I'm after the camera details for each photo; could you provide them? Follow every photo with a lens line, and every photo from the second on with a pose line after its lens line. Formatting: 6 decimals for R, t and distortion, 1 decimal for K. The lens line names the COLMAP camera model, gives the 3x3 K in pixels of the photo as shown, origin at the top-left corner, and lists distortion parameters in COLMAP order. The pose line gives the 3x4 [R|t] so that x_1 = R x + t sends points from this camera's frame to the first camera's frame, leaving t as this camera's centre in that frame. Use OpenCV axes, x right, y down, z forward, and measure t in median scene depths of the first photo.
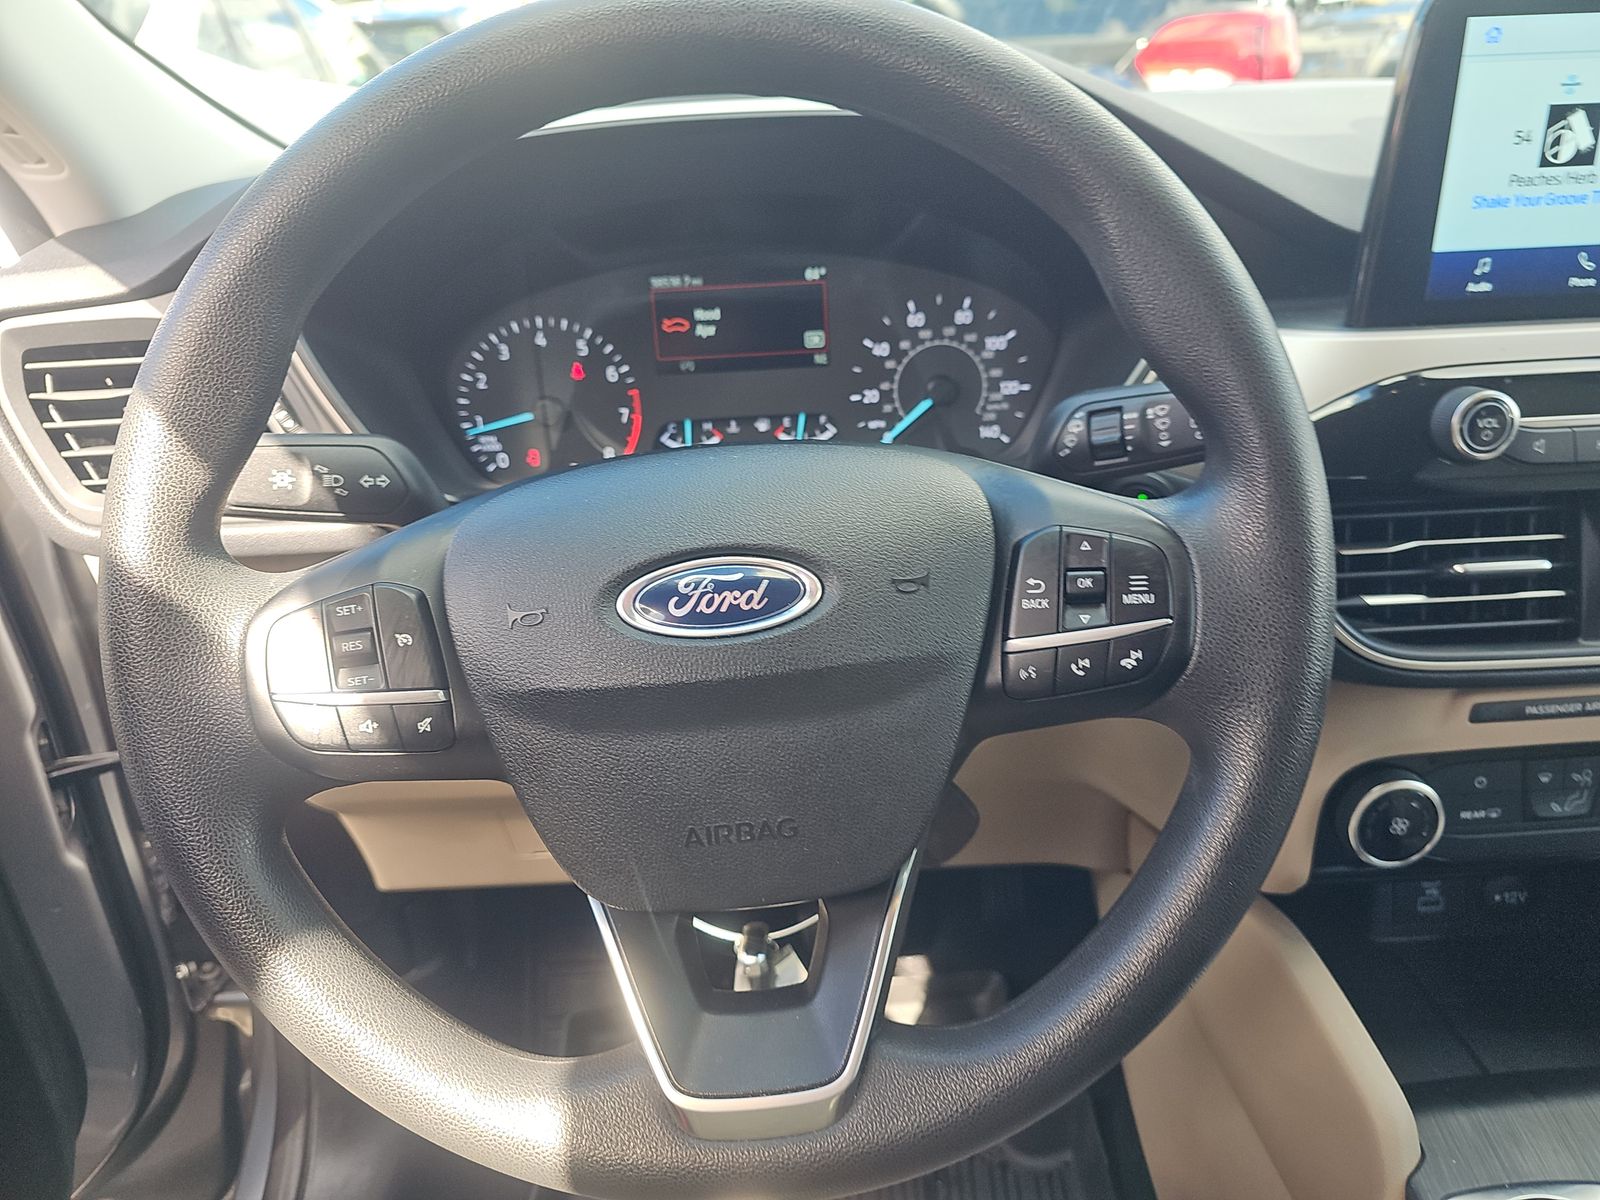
lens RADIAL K [[1101.1, 0, 797.9], [0, 1101.1, 606.6], [0, 0, 1]] dist [0.003487, -0.008294]
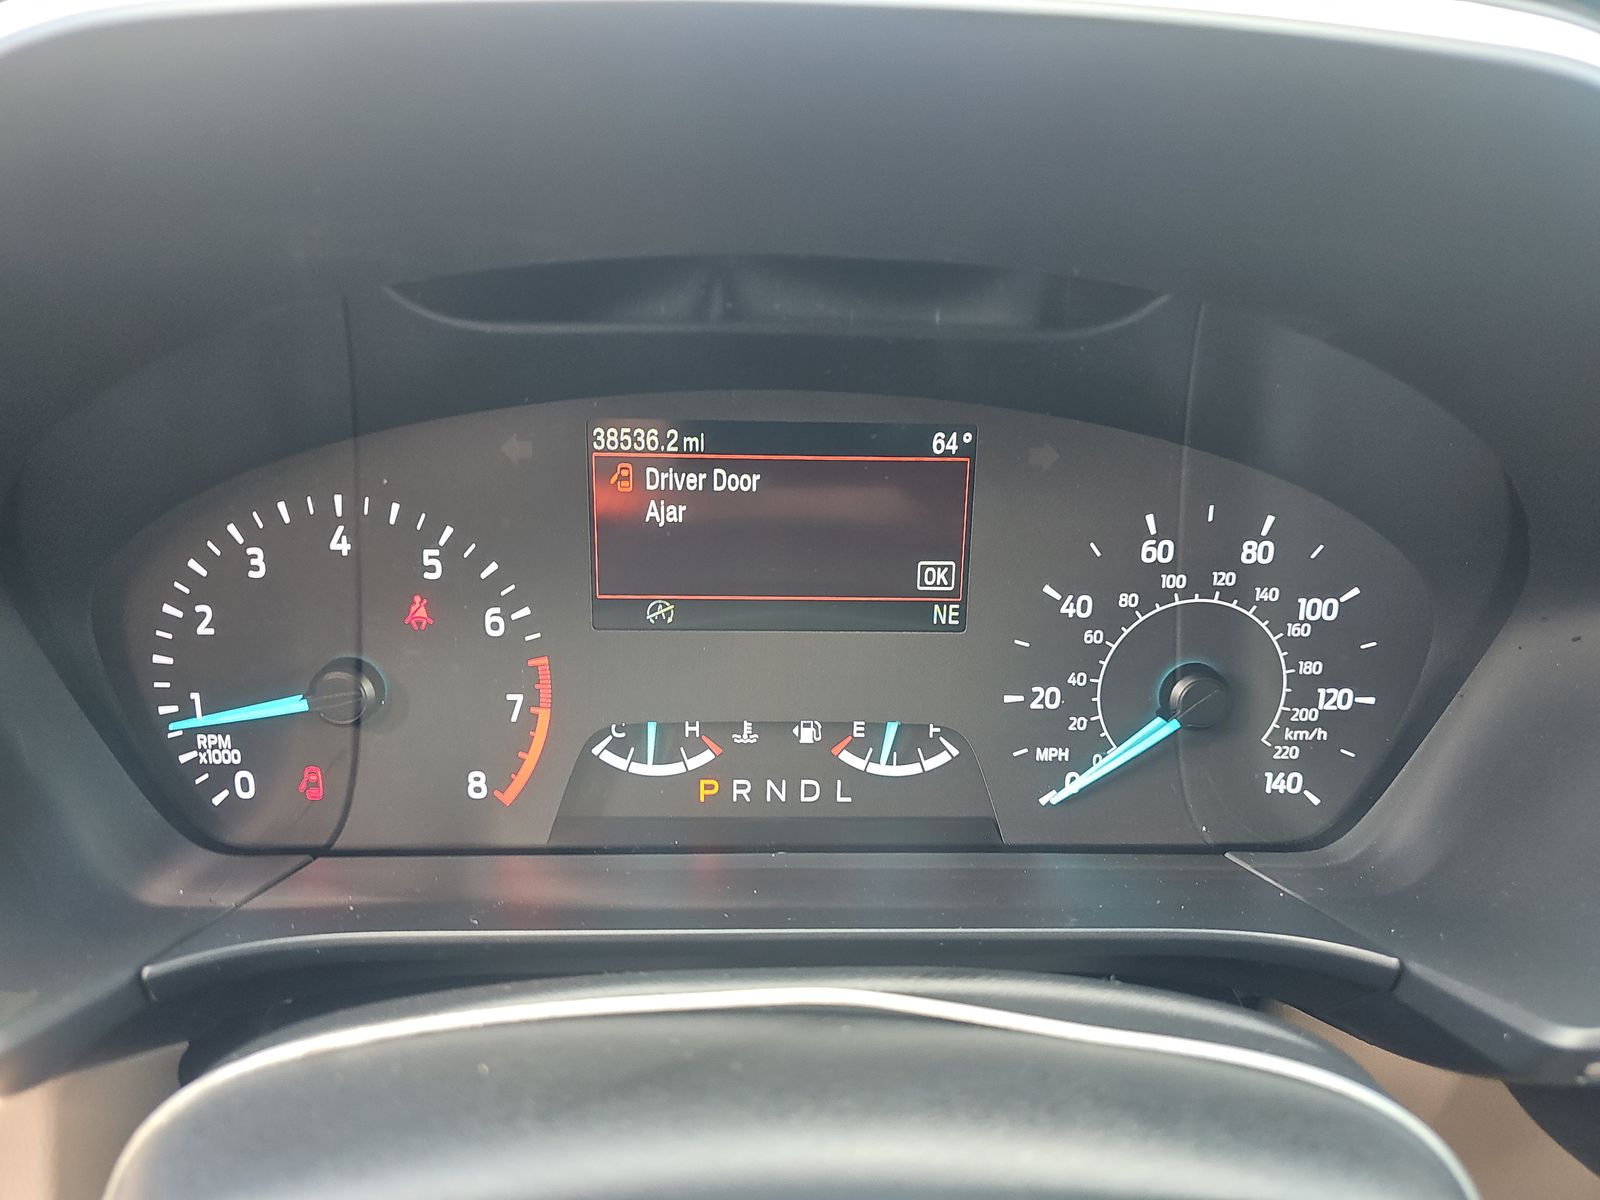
lens RADIAL K [[1101.1, 0, 797.9], [0, 1101.1, 585.5], [0, 0, 1]] dist [0.003487, -0.008294]
pose [[0.996639, 0.055570, 0.060186, -0.071301], [-0.050508, 0.995303, -0.082587, -0.195582], [-0.064493, 0.079269, 0.994765, 0.534244]]
